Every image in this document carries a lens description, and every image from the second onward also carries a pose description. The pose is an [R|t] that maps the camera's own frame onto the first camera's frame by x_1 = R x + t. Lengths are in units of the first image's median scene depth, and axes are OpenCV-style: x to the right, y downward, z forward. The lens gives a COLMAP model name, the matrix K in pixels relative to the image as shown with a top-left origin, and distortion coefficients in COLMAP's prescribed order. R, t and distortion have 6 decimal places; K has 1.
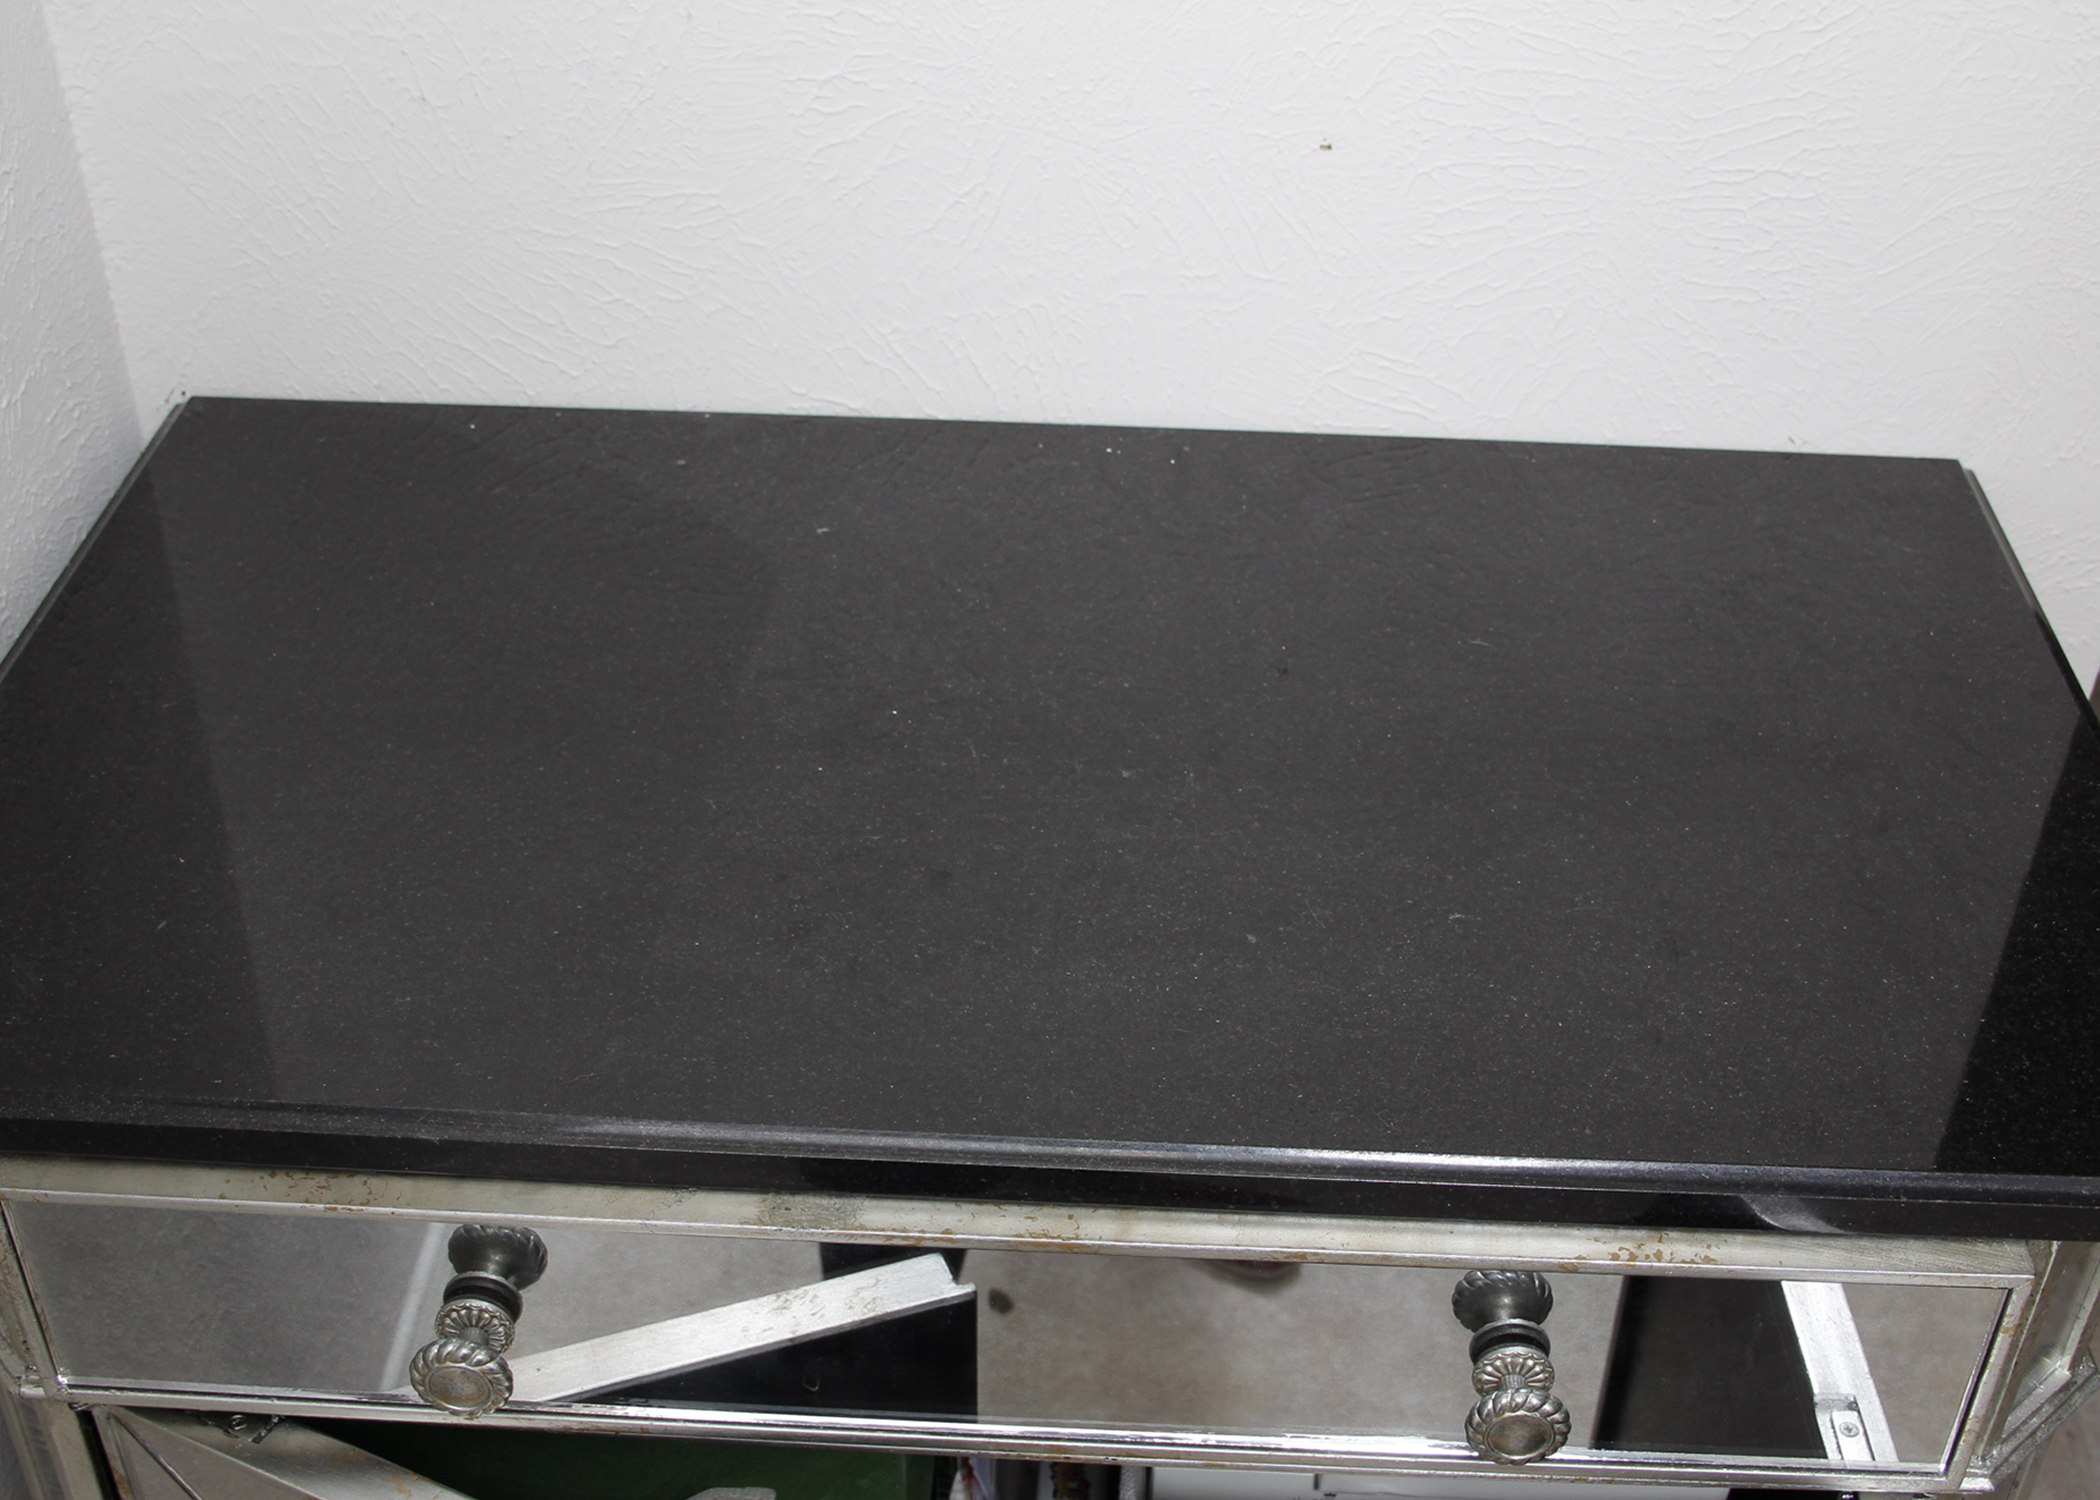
lens RADIAL K [[2514.2, 0, 1050.0], [0, 2514.2, 750.0], [0, 0, 1]] dist [-0.061548, 0.016634]
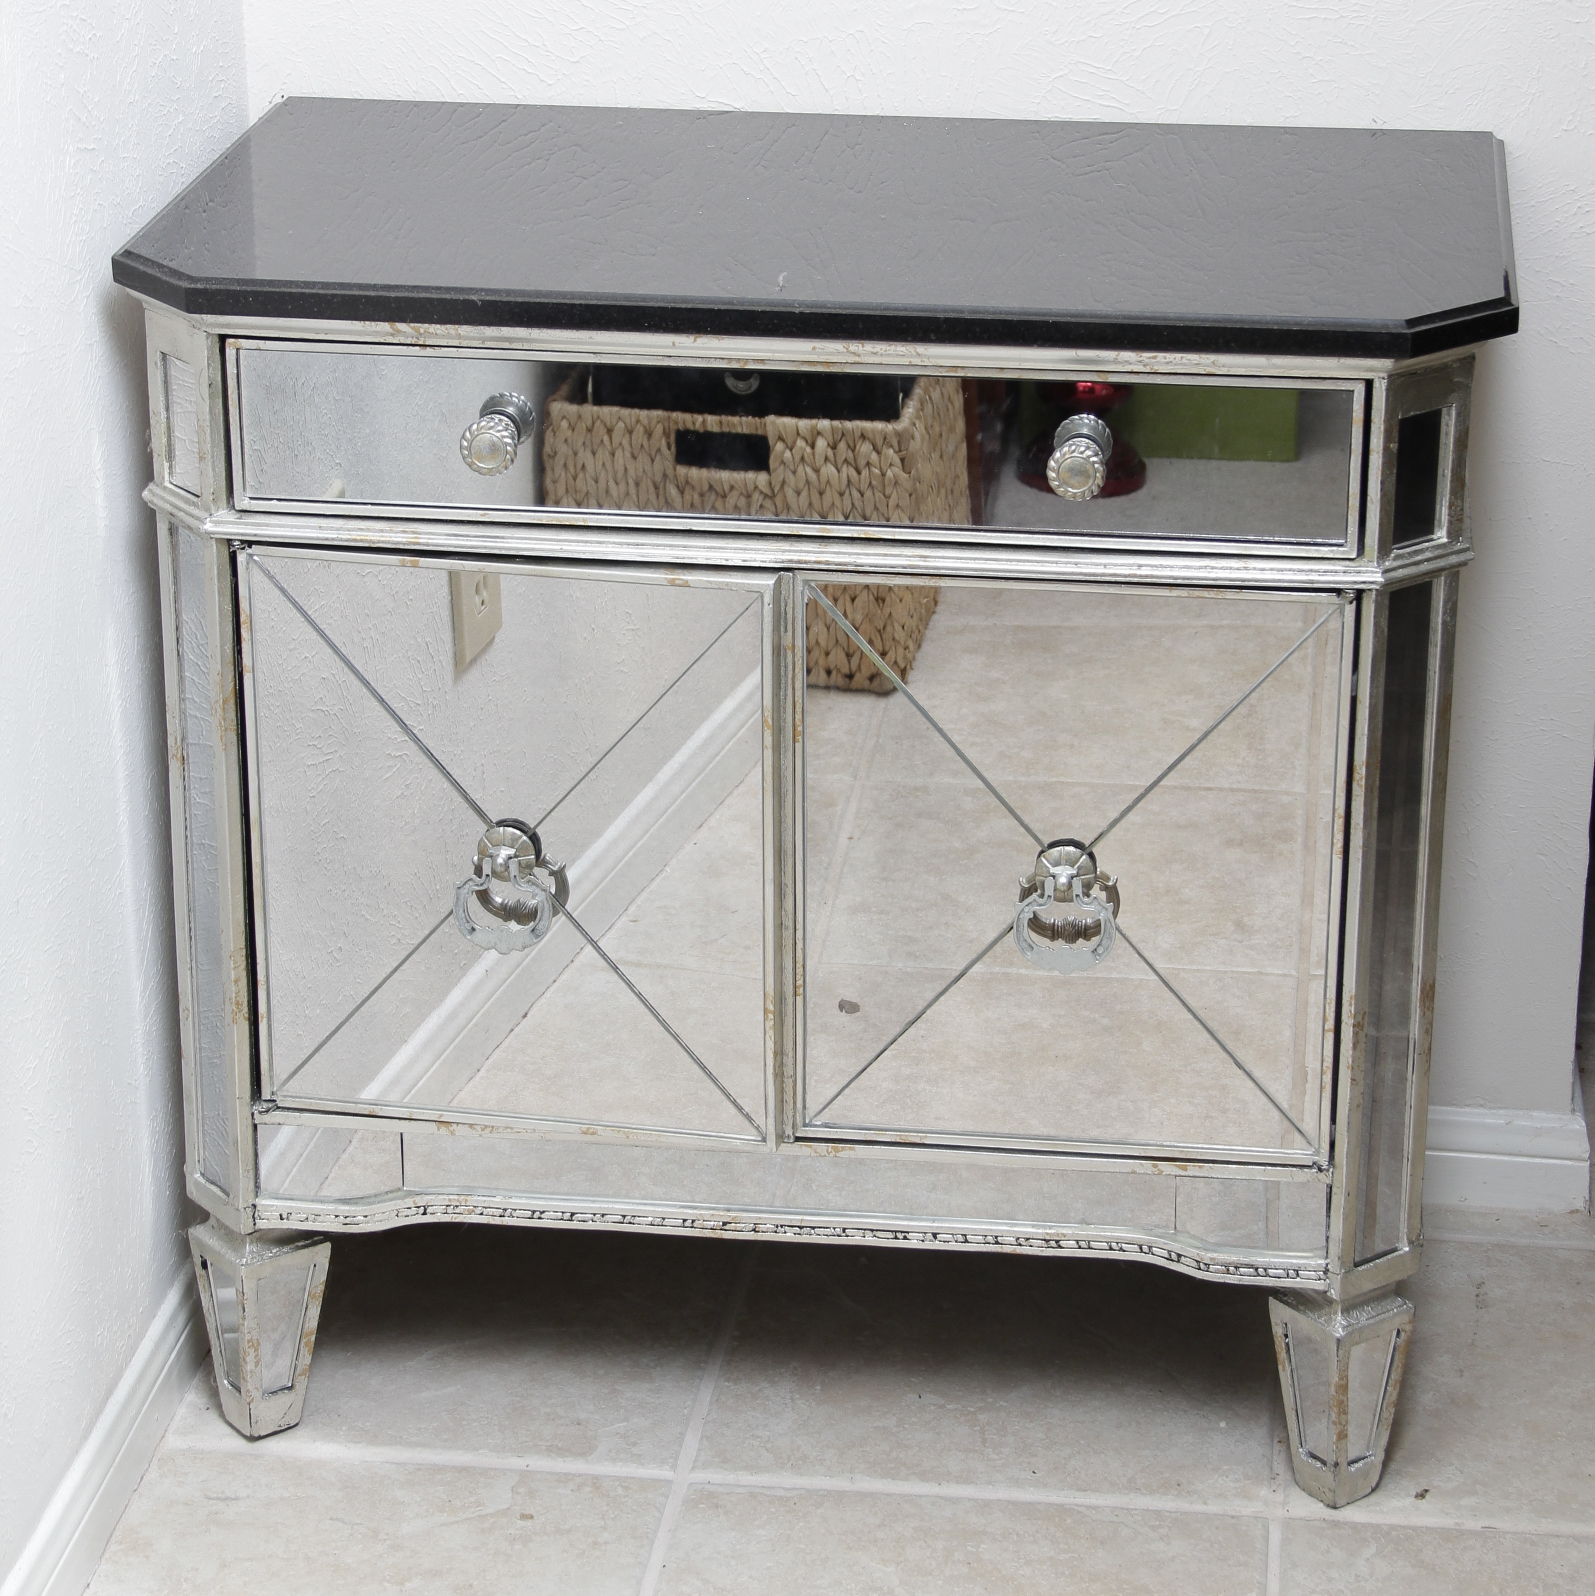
lens RADIAL K [[4313.4, 0, 797.4], [0, 4313.4, 678.7], [0, 0, 1]] dist [0.106261, 0.464746]
pose [[0.996445, 0.014240, -0.083031, 0.176872], [-0.035834, 0.963645, -0.264770, 0.876797], [0.076242, 0.266805, 0.960730, -1.376802]]
